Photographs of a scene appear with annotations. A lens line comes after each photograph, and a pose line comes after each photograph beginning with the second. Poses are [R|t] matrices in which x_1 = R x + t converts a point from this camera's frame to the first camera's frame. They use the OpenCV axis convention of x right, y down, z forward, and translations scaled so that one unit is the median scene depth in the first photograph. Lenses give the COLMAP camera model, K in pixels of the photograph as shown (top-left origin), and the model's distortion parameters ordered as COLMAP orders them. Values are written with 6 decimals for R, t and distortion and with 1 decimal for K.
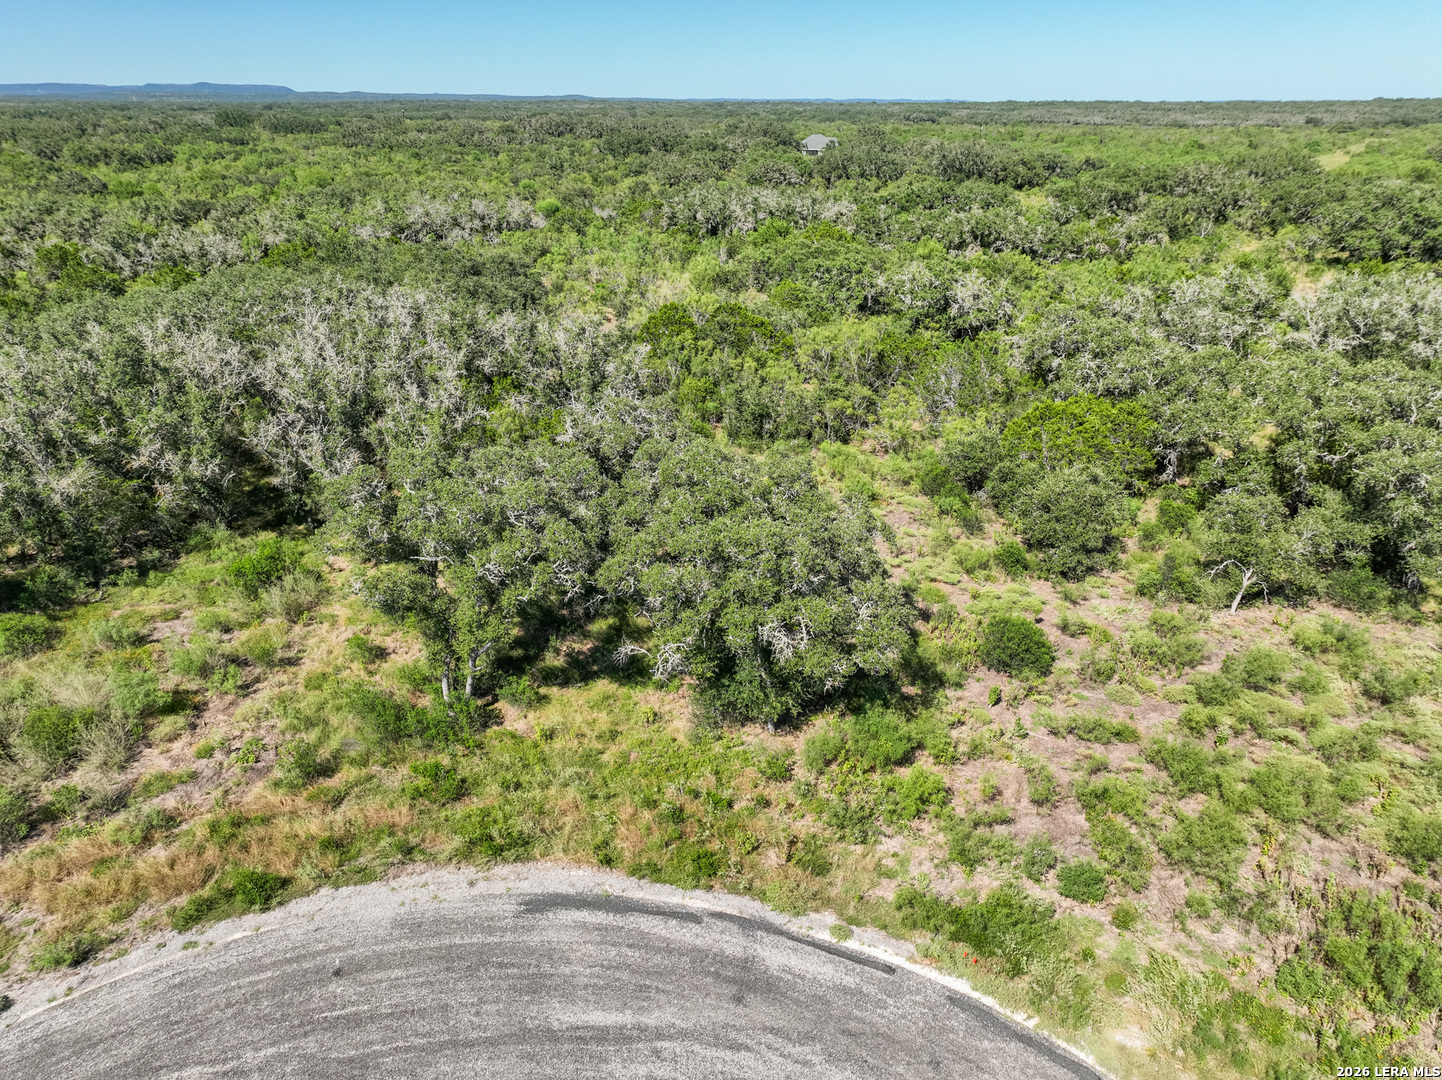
lens RADIAL K [[1017.4, 0, 721.0], [0, 1017.4, 539.3], [0, 0, 1]] dist [-0.004816, 0.022690]
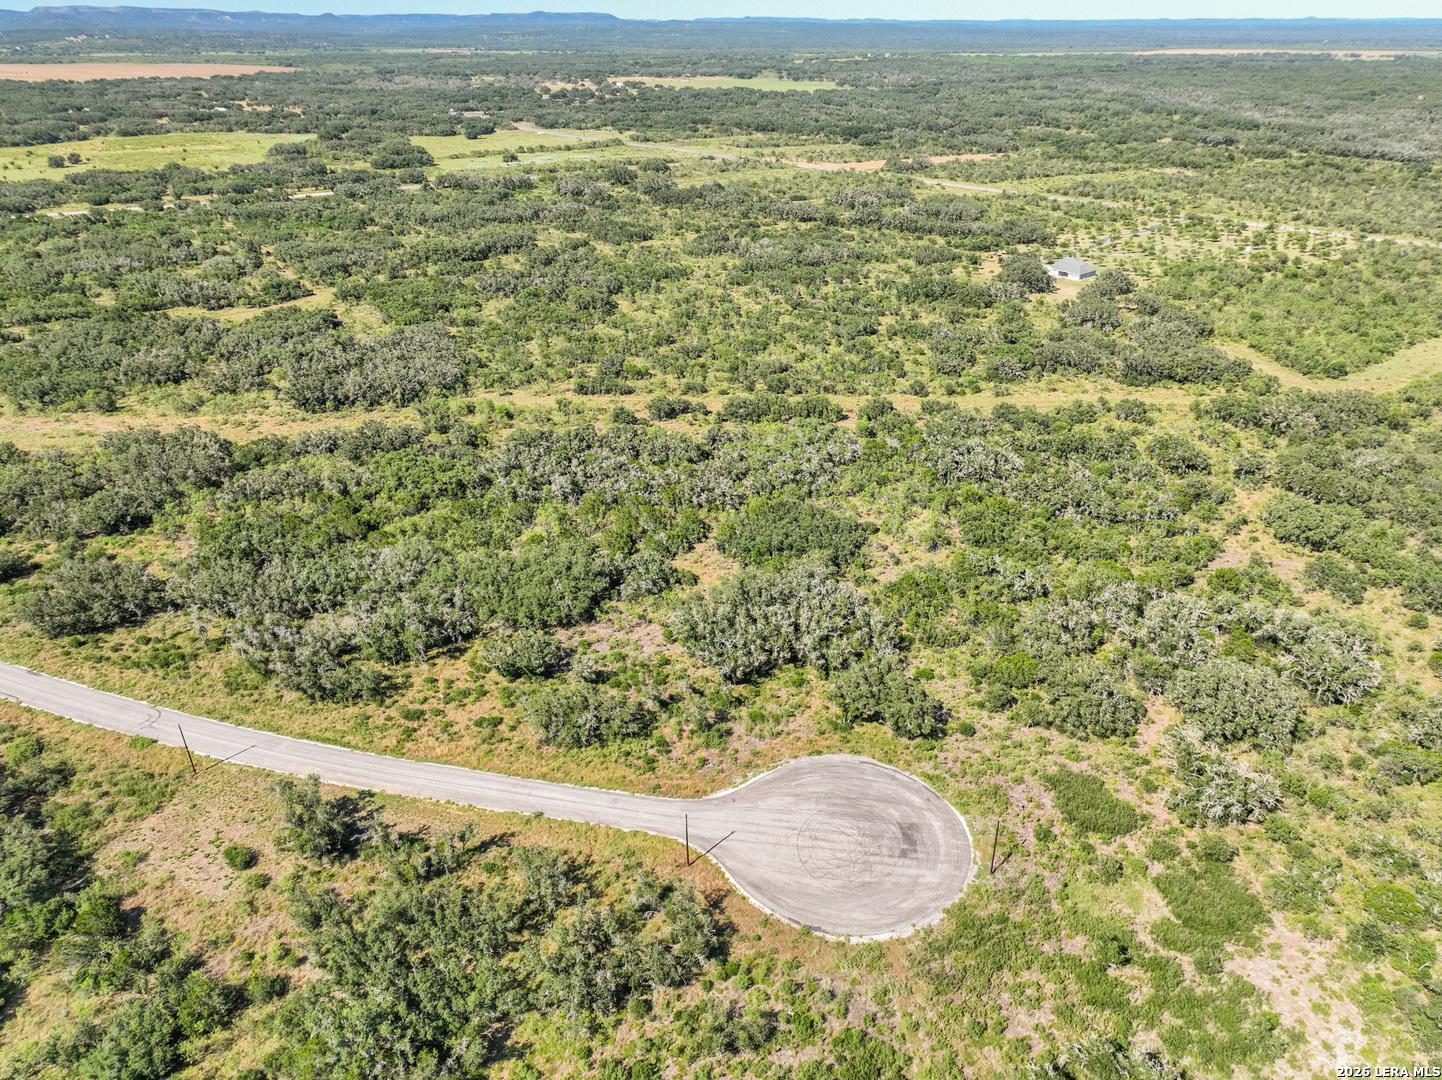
lens RADIAL K [[1017.4, 0, 717.4], [0, 1017.4, 545.4], [0, 0, 1]] dist [-0.004816, 0.022690]
pose [[0.961878, 0.124306, -0.243597, 0.250084], [-0.106159, 0.990596, 0.086312, -1.094810], [0.252035, -0.057161, 0.966028, -4.037432]]
